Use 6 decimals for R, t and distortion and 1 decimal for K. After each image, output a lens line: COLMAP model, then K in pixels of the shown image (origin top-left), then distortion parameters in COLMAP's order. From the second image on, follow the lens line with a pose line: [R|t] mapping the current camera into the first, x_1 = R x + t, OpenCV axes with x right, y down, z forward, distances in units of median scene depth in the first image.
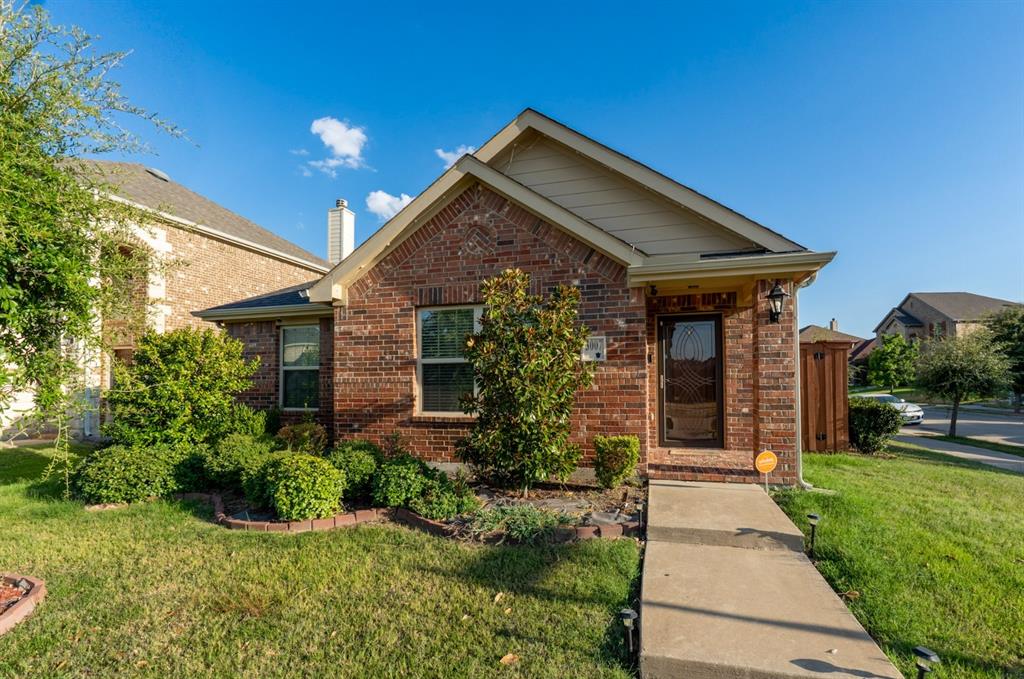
lens RADIAL K [[481.7, 0, 512.0], [0, 481.7, 370.2], [0, 0, 1]] dist [-0.008227, 0.008668]
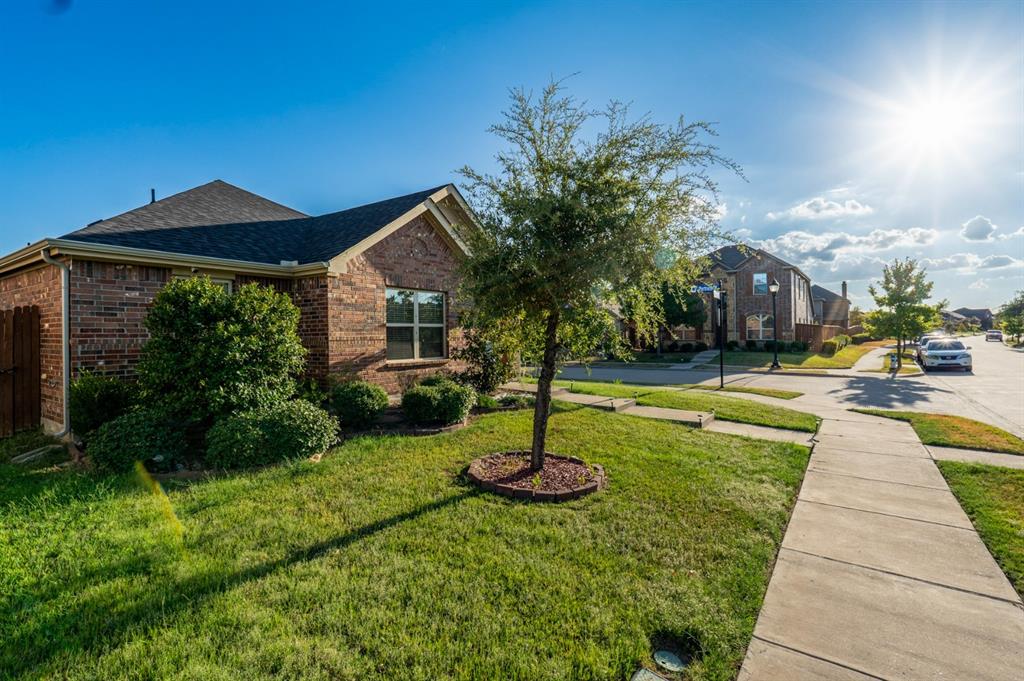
lens RADIAL K [[481.7, 0, 511.9], [0, 481.7, 337.3], [0, 0, 1]] dist [-0.008227, 0.008668]
pose [[0.326089, -0.000550, 0.945339, -1.522246], [-0.022041, 0.999724, 0.008185, -0.001812], [-0.945082, -0.023505, 0.325987, 0.207383]]
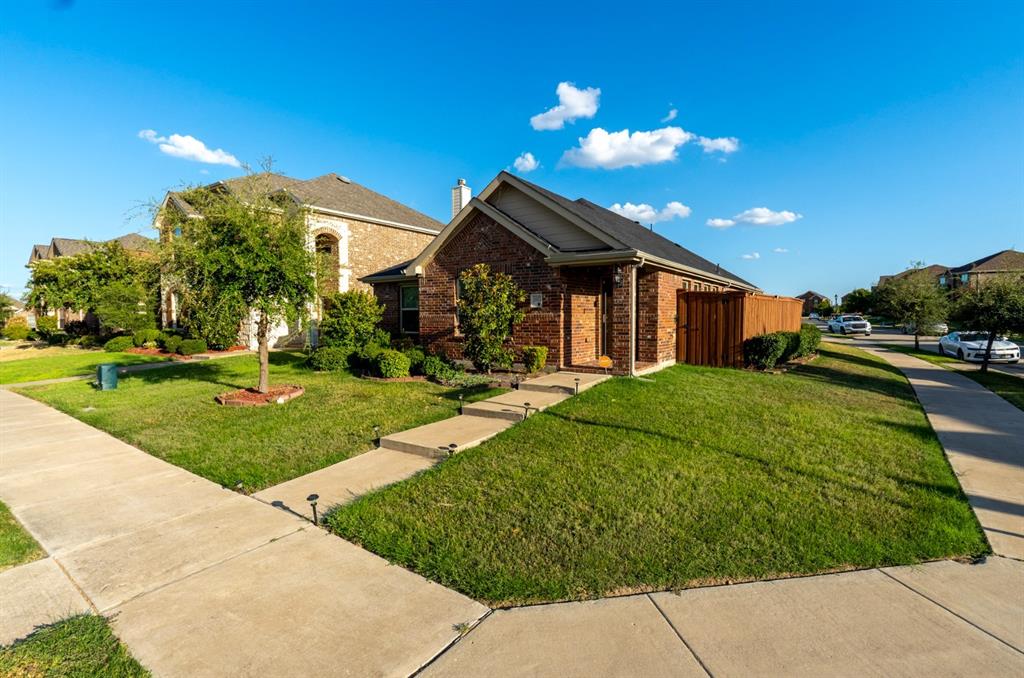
lens RADIAL K [[468.7, 0, 509.6], [0, 468.7, 338.6], [0, 0, 1]] dist [0.002351, 0.000156]
pose [[0.949408, 0.020964, -0.313345, 0.620415], [0.002780, 0.997169, 0.075139, -0.034950], [0.314033, -0.072209, 0.946662, -0.726541]]
